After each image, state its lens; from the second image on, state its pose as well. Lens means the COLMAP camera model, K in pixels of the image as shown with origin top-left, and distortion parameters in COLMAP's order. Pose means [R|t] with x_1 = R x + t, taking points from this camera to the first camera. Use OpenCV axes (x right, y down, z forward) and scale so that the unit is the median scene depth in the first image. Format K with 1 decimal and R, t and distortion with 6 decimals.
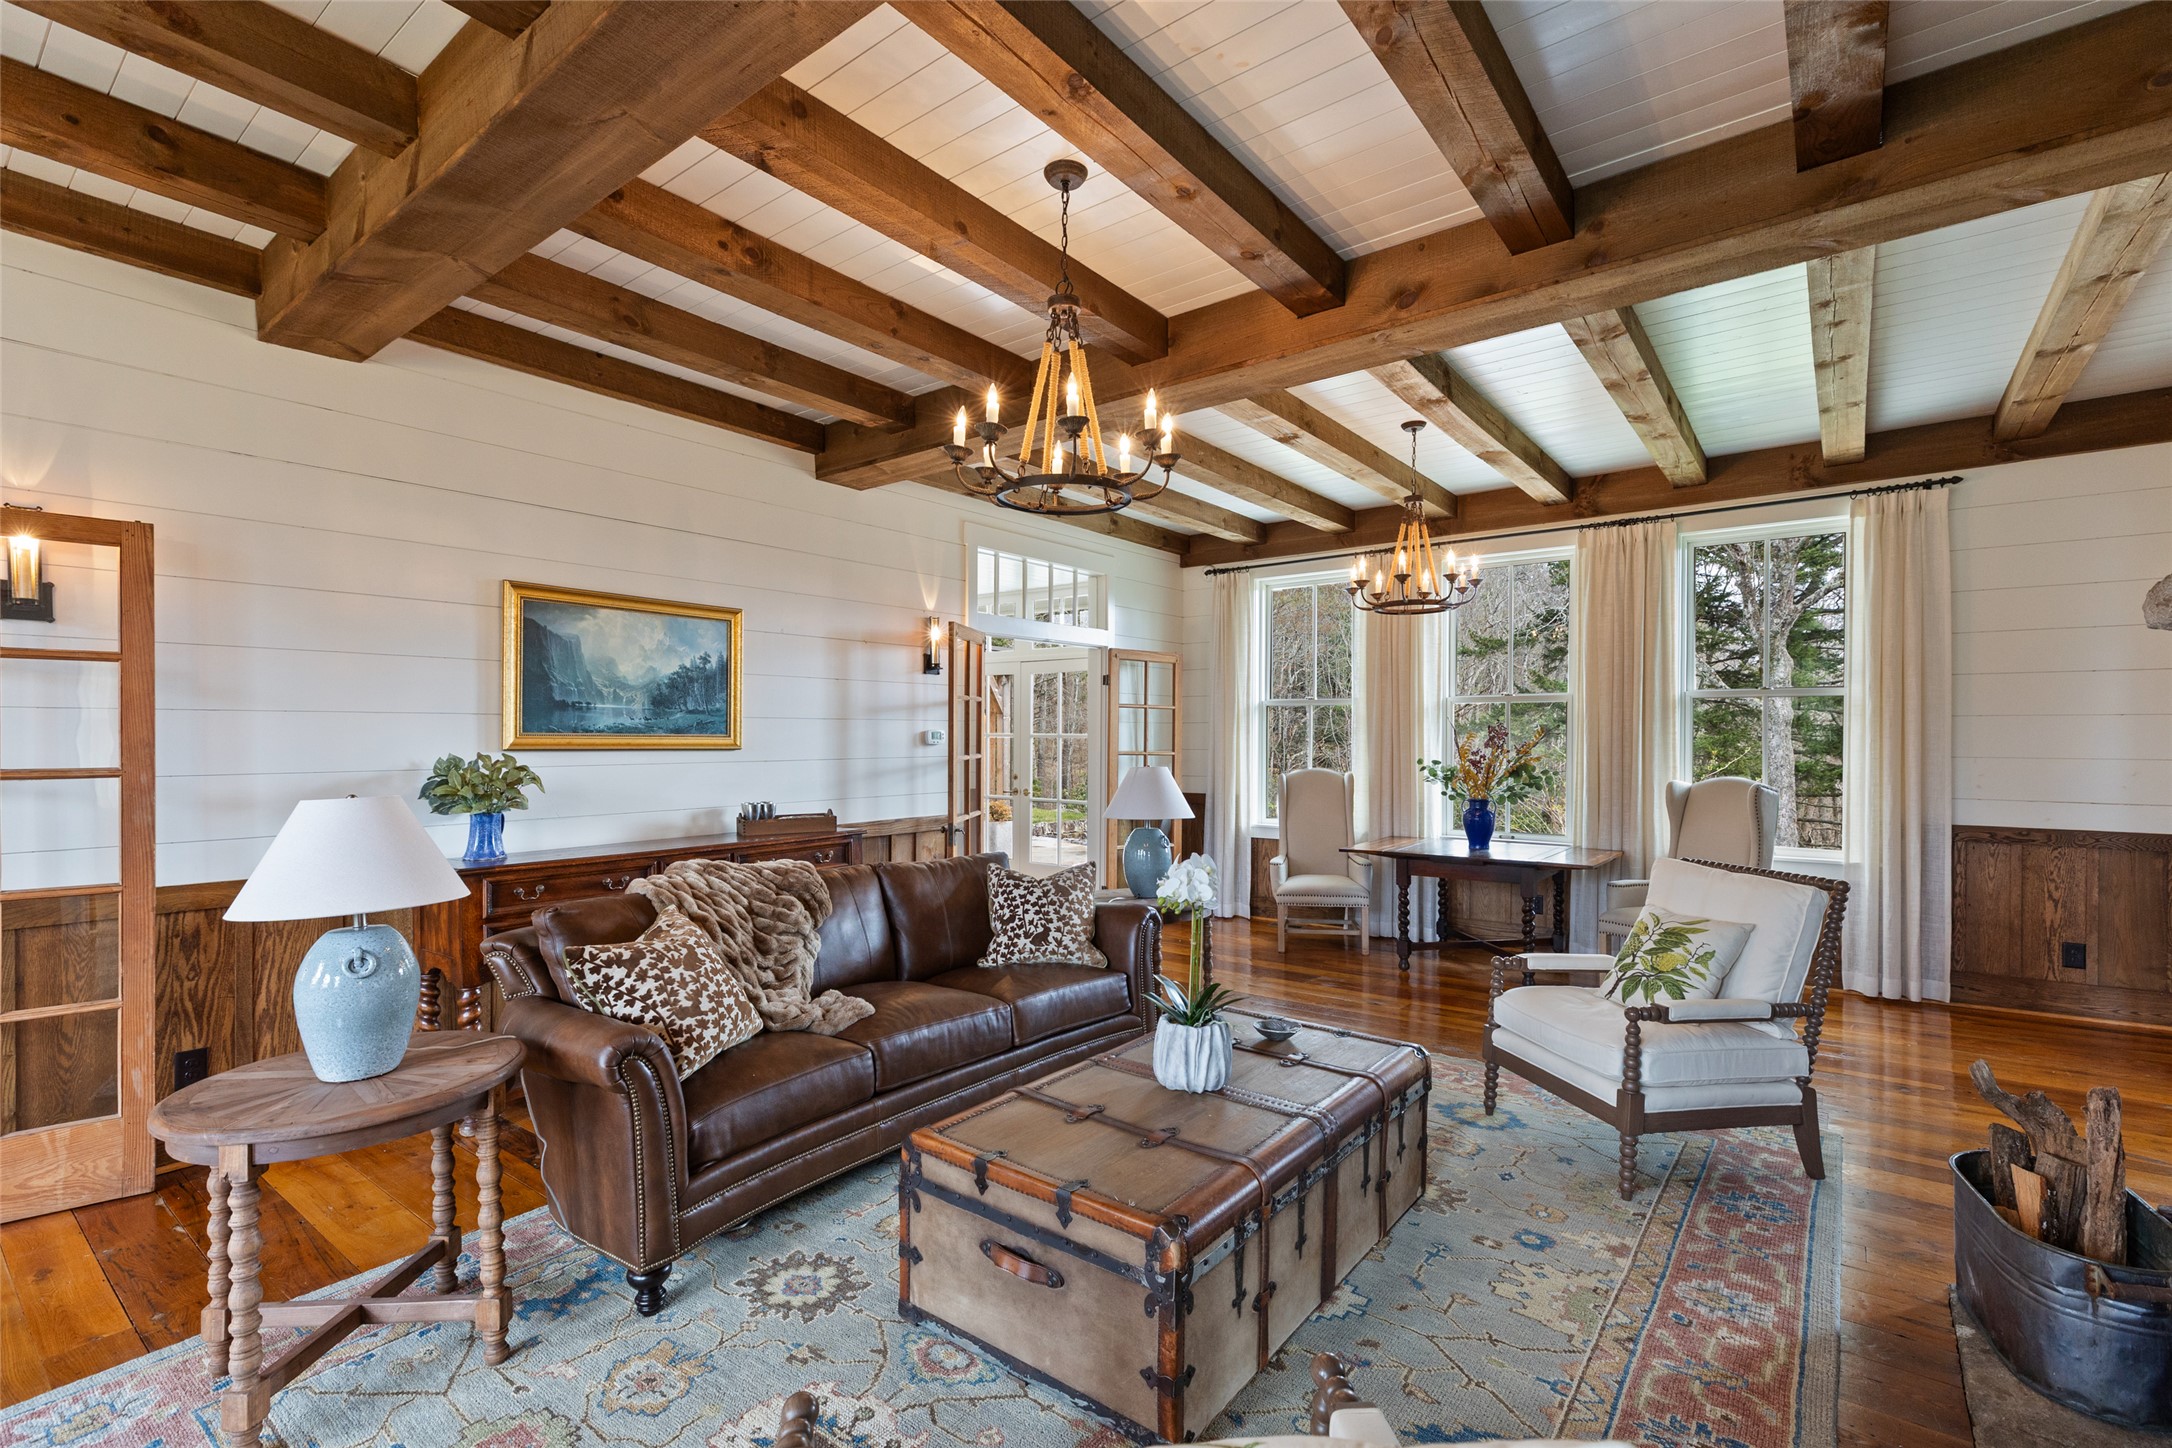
lens RADIAL K [[979.5, 0, 1121.4], [0, 979.5, 740.7], [0, 0, 1]] dist [0.007913, -0.000446]
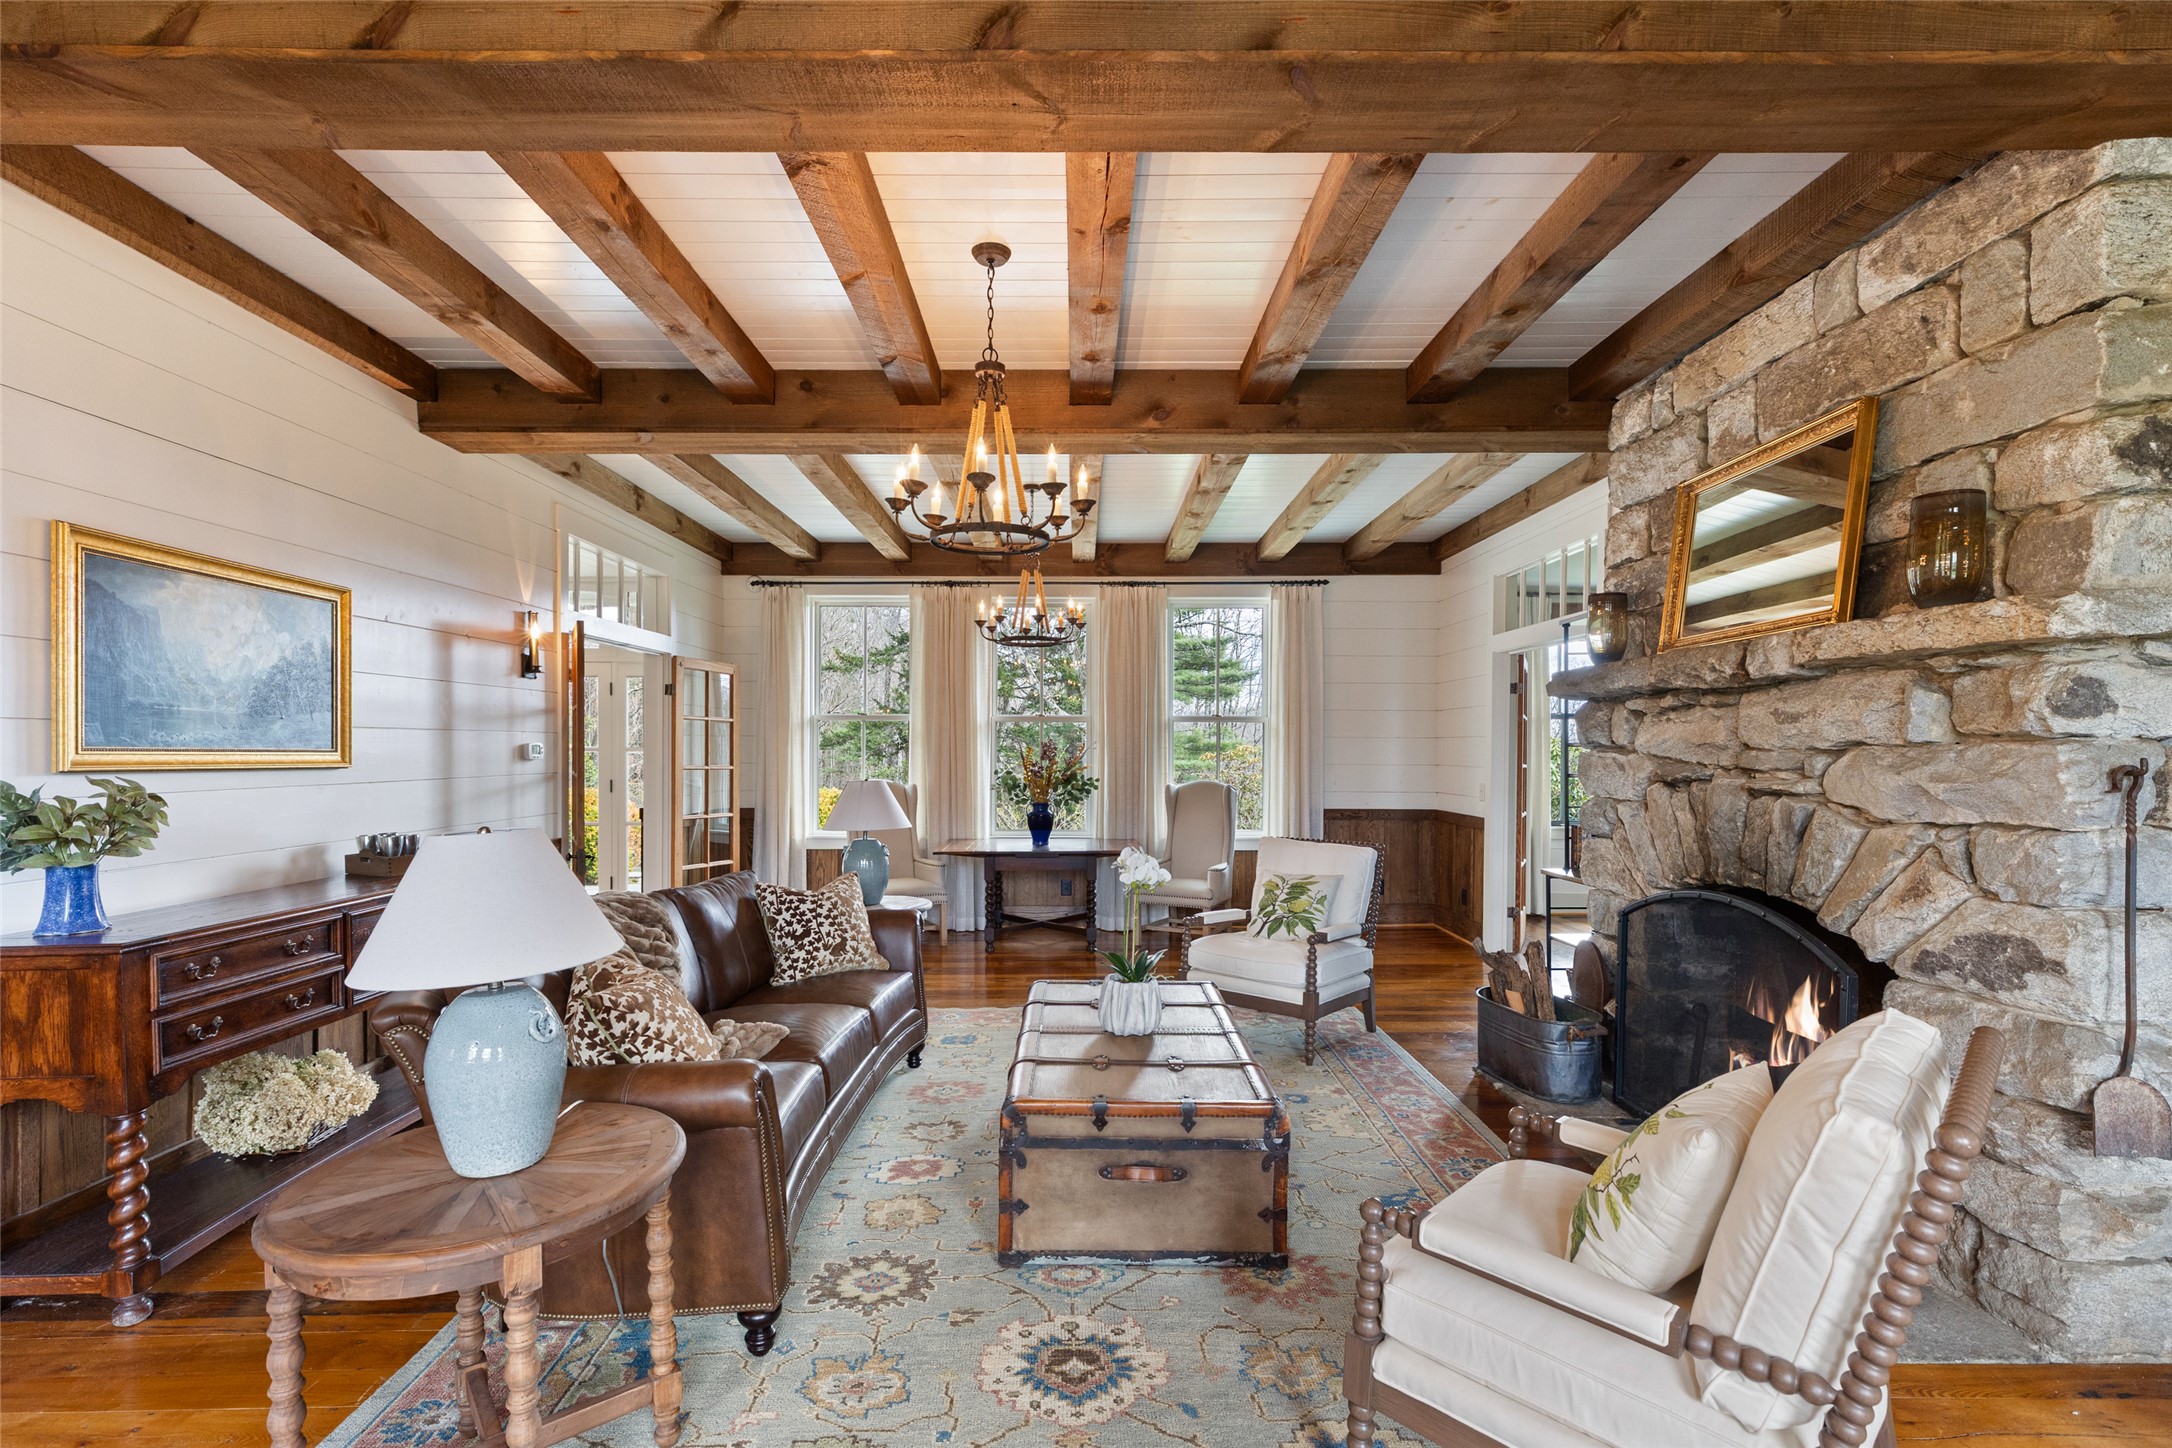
lens RADIAL K [[979.5, 0, 1090.7], [0, 979.5, 765.5], [0, 0, 1]] dist [0.007913, -0.000446]
pose [[0.792958, -0.008982, 0.609210, -0.482212], [0.000798, 0.999906, 0.013703, -0.003932], [-0.609275, -0.010380, 0.792891, 0.026255]]
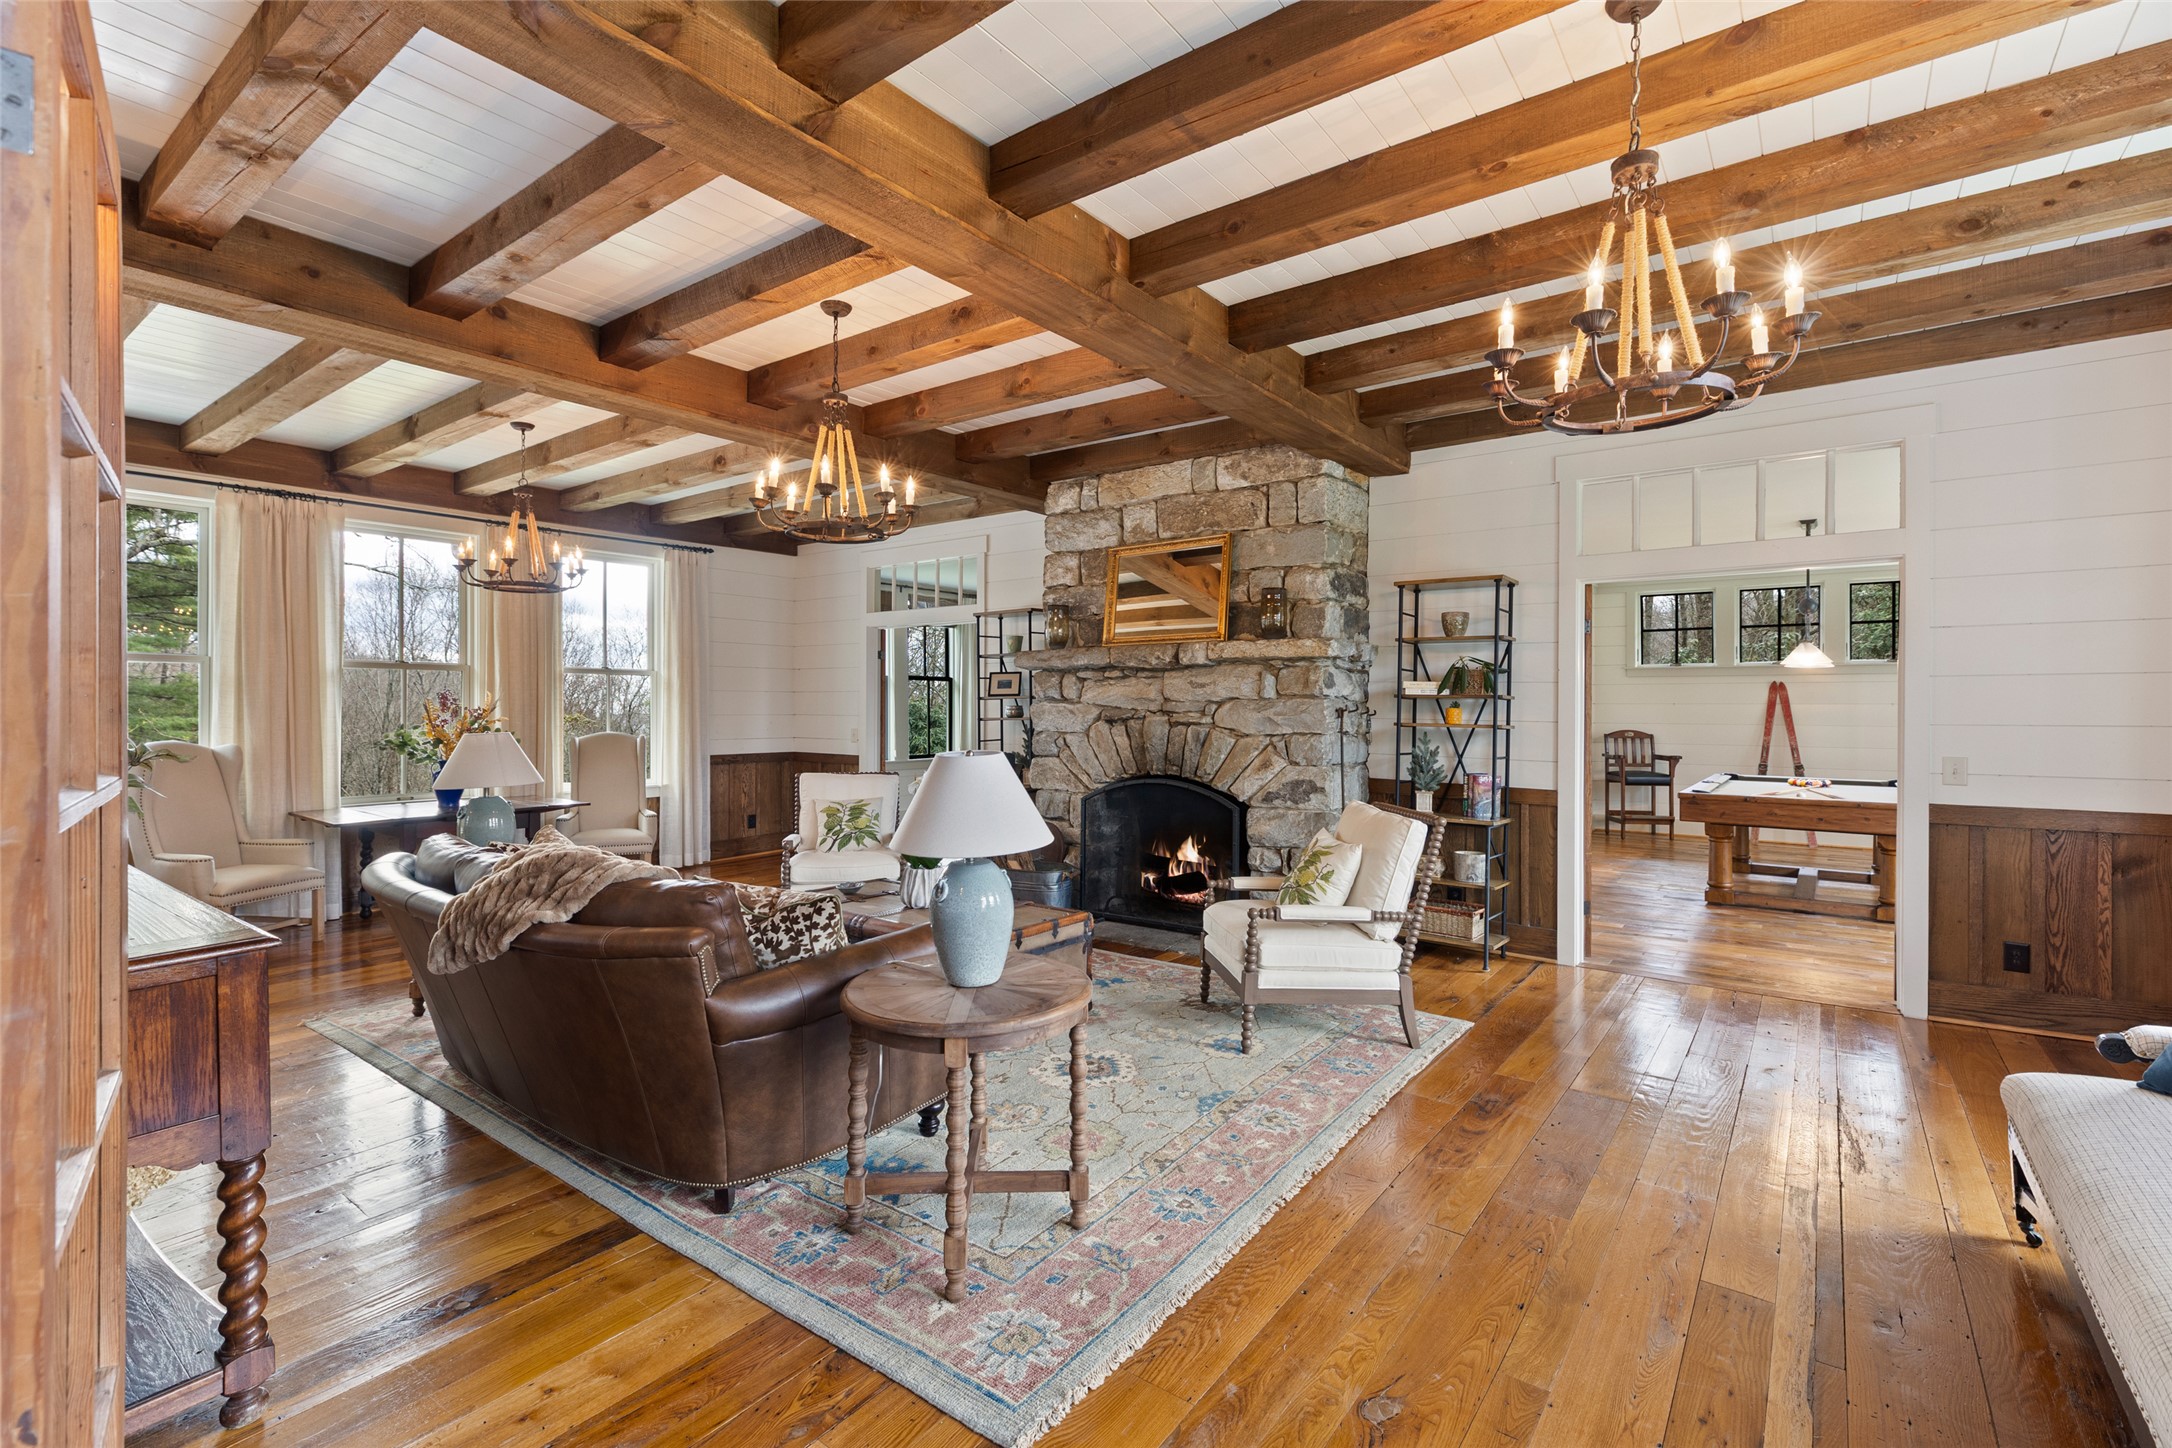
lens RADIAL K [[979.5, 0, 1073.1], [0, 979.5, 707.8], [0, 0, 1]] dist [0.007913, -0.000446]
pose [[0.008187, -0.003253, 0.999961, -1.091230], [0.001253, 0.999994, 0.003243, -0.000601], [-0.999966, 0.001227, 0.008191, 0.481476]]
